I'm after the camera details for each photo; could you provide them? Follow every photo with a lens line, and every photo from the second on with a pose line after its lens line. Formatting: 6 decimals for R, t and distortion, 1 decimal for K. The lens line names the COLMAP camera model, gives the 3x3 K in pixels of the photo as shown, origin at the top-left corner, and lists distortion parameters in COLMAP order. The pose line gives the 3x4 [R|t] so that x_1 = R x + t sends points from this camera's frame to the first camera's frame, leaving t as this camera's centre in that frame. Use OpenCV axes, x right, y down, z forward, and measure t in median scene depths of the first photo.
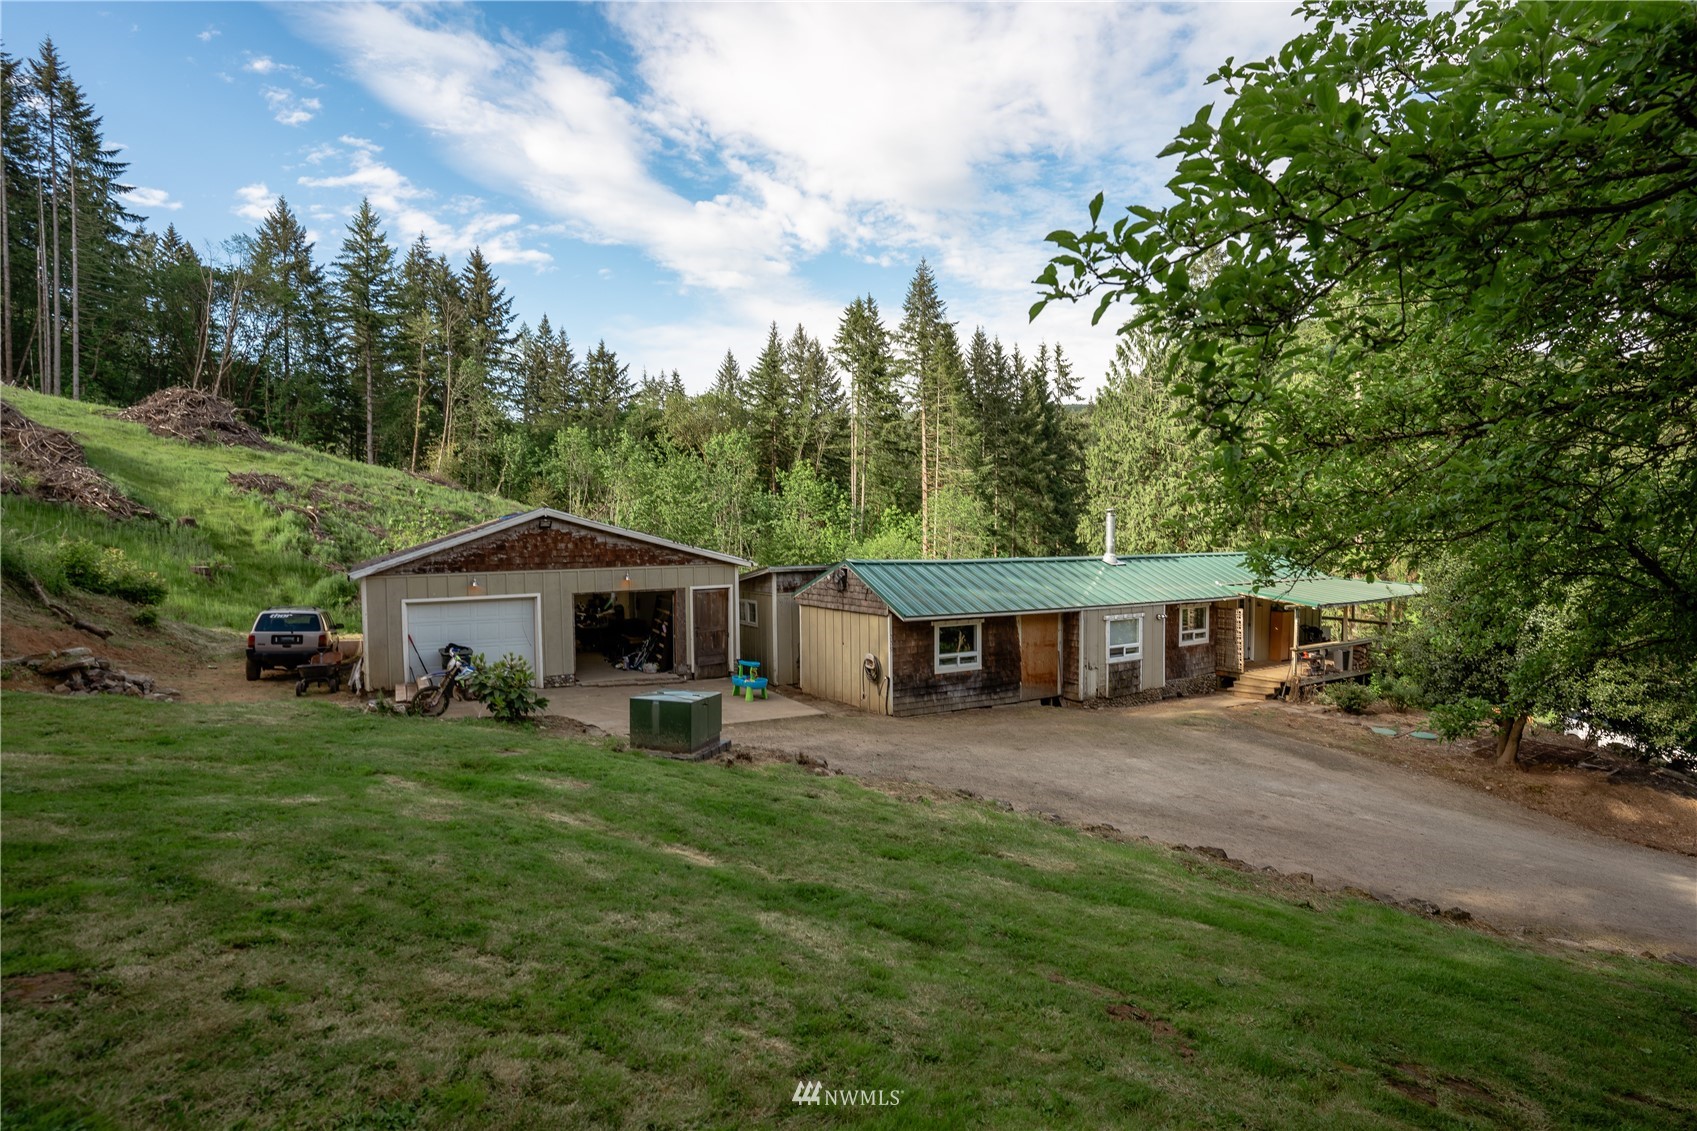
lens RADIAL K [[822.8, 0, 845.0], [0, 822.8, 544.7], [0, 0, 1]] dist [-0.078279, 0.033477]
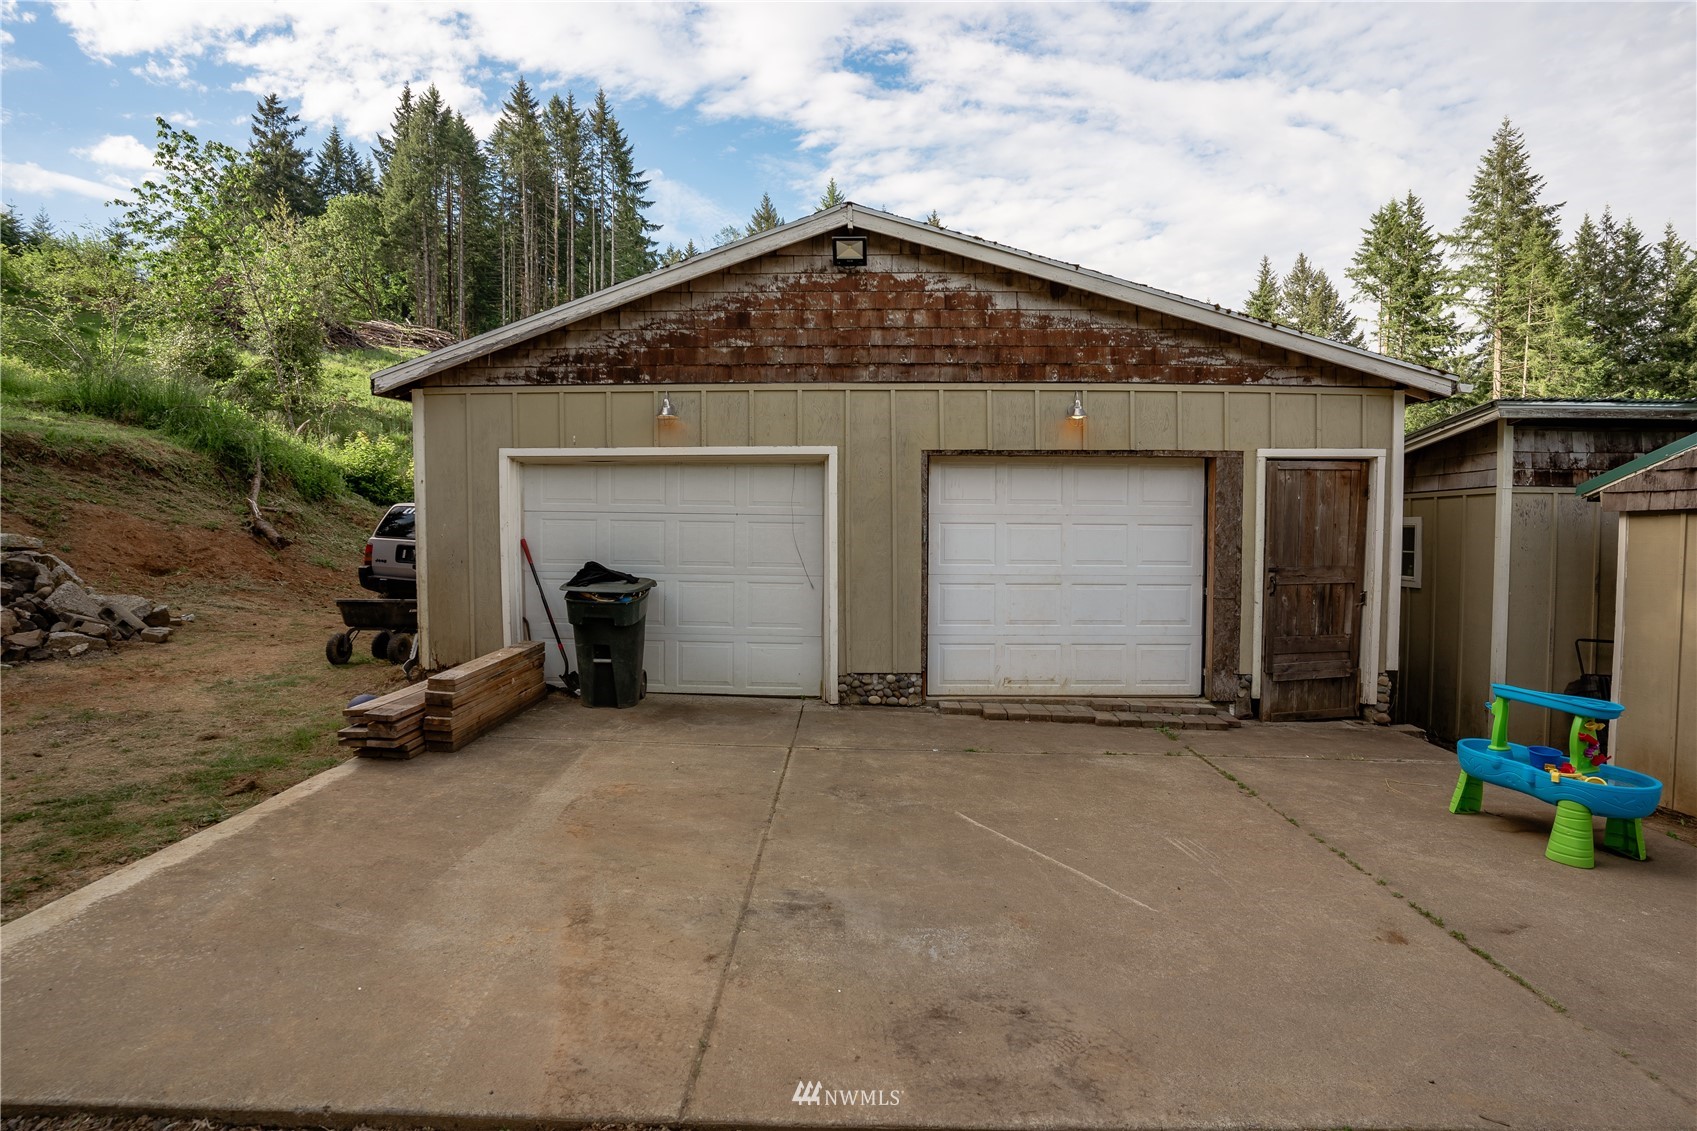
lens RADIAL K [[822.8, 0, 868.6], [0, 822.8, 576.5], [0, 0, 1]] dist [-0.078279, 0.033477]
pose [[0.868558, 0.045453, -0.493498, -0.032324], [-0.019832, 0.998175, 0.057031, 0.017698], [0.495190, -0.039748, 0.867875, 0.125209]]
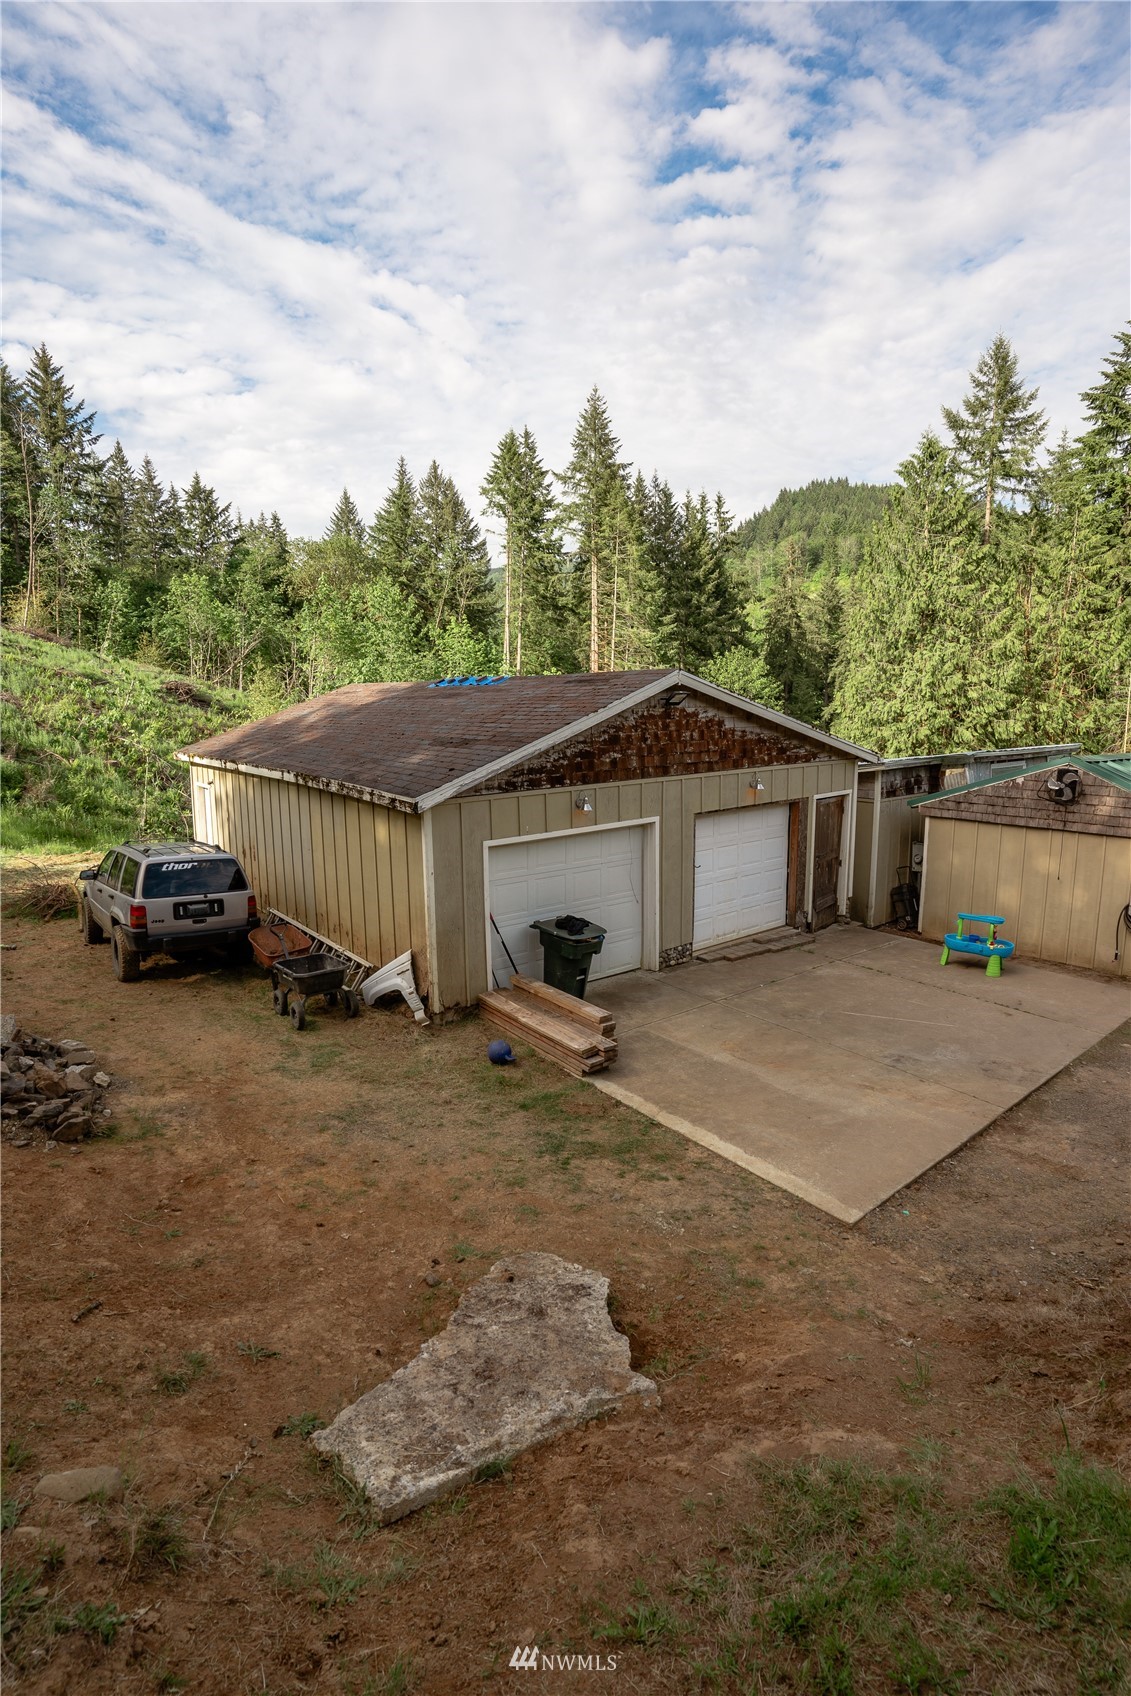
lens RADIAL K [[822.3, 0, 543.8], [0, 822.3, 847.2], [0, 0, 1]] dist [-0.078279, 0.033477]
pose [[0.989552, -0.022333, 0.142437, -0.099576], [-0.001815, 0.985923, 0.167188, -0.003316], [-0.144166, -0.165699, 0.975582, 0.077726]]
